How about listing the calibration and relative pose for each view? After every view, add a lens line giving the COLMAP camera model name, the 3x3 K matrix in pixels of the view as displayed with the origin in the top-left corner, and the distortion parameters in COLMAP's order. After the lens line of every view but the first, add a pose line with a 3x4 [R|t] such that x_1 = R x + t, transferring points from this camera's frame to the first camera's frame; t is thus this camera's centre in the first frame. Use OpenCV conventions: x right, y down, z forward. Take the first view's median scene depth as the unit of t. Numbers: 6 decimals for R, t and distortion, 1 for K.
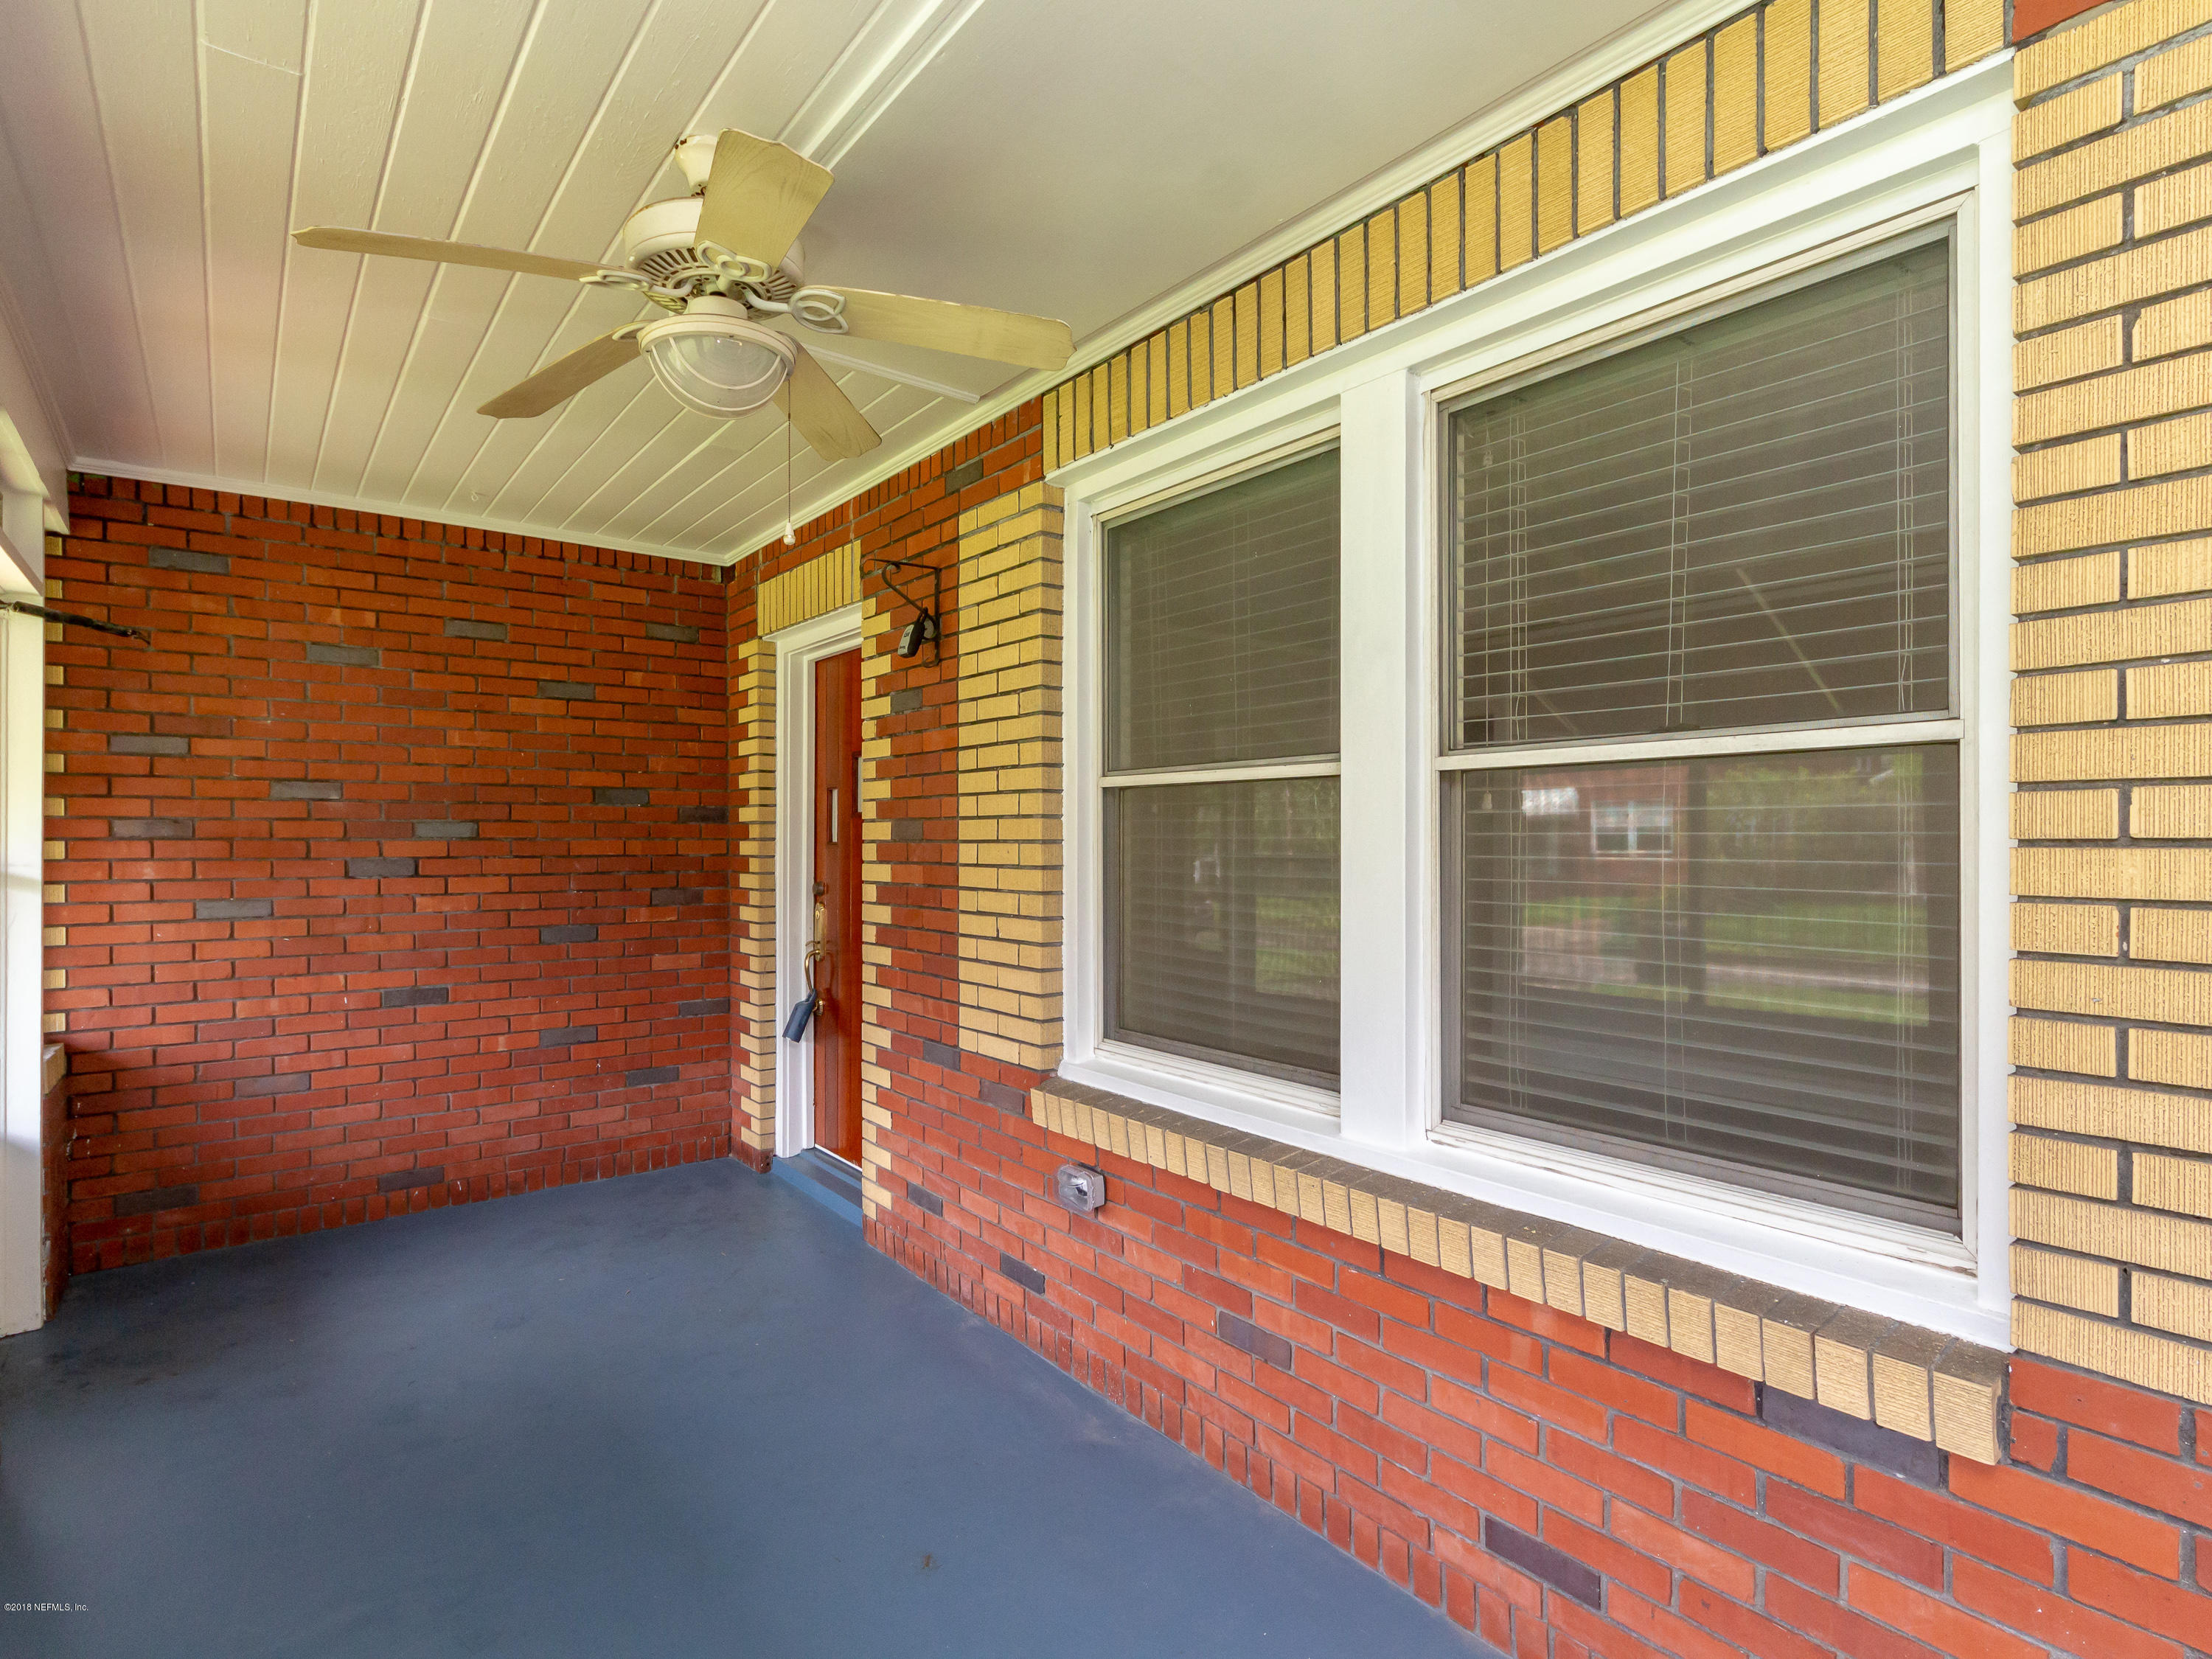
lens RADIAL K [[1138.5, 0, 1075.7], [0, 1138.5, 833.2], [0, 0, 1]] dist [0.003958, 0.000553]
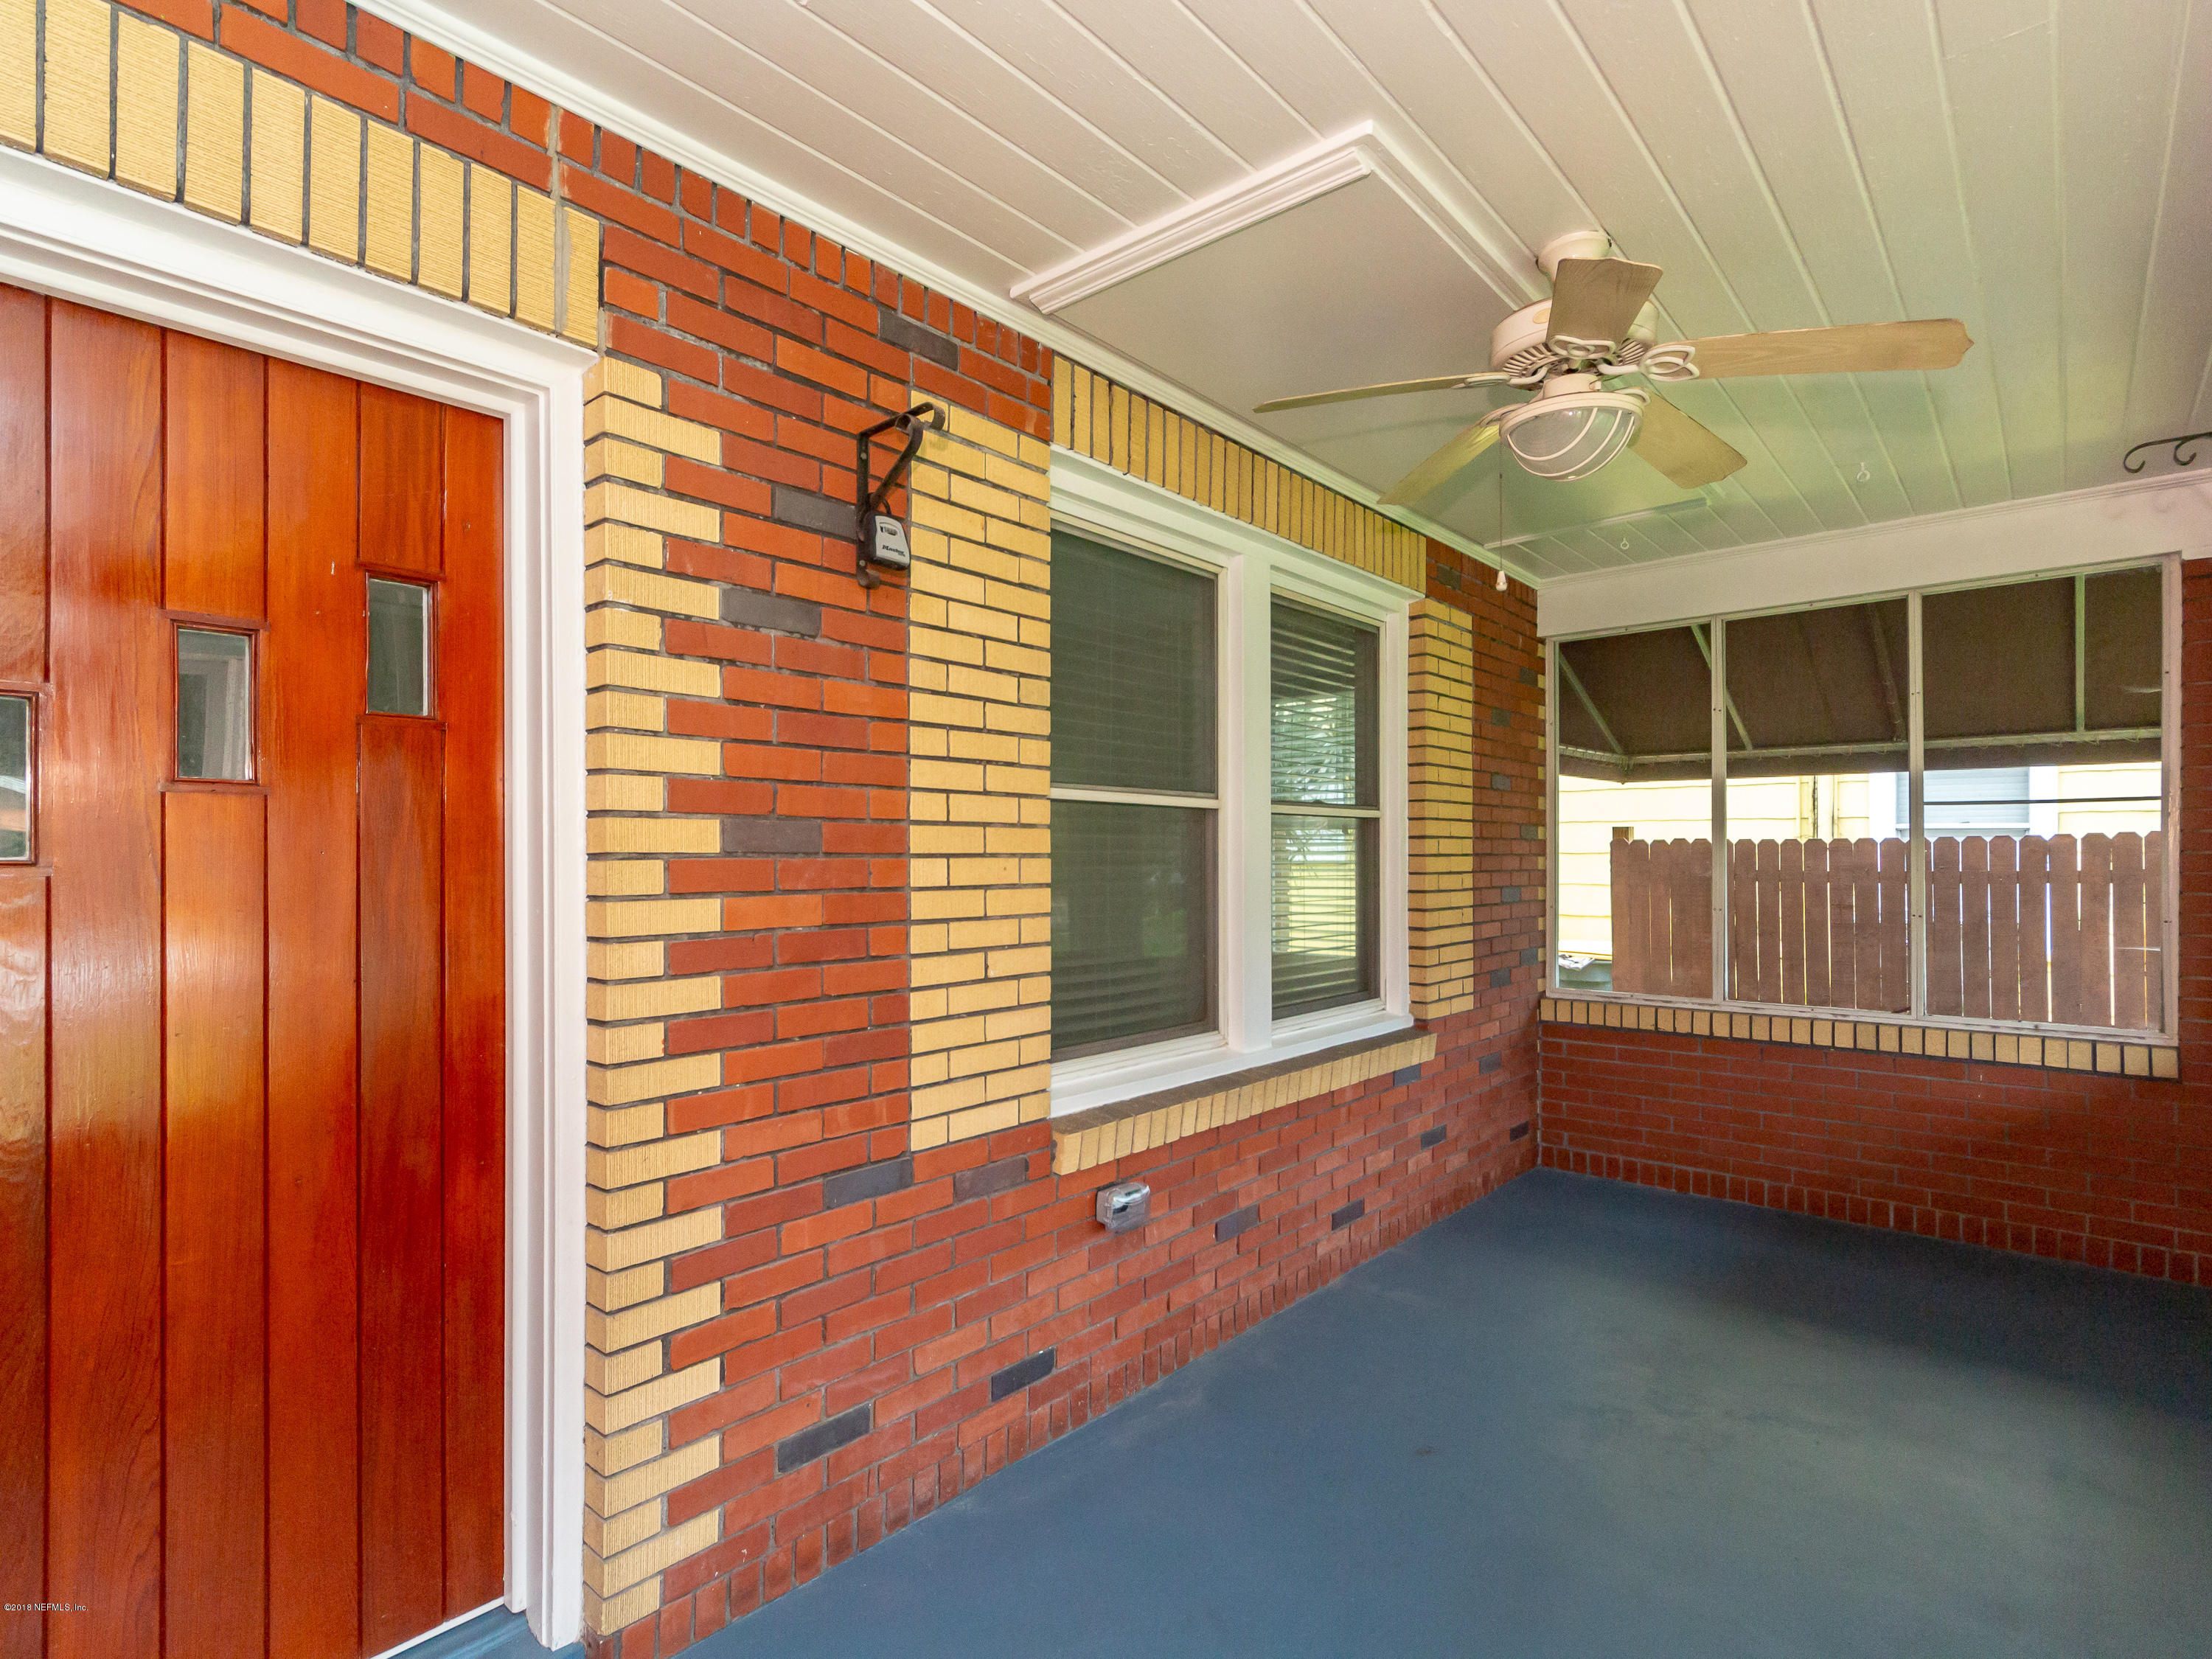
lens RADIAL K [[1113.3, 0, 1134.5], [0, 1113.3, 845.1], [0, 0, 1]] dist [0.005647, 0.000373]
pose [[-0.230478, 0.011395, 0.973011, -0.843276], [-0.003182, 0.999917, -0.012464, 0.009358], [-0.973072, -0.005969, -0.230423, 1.083851]]
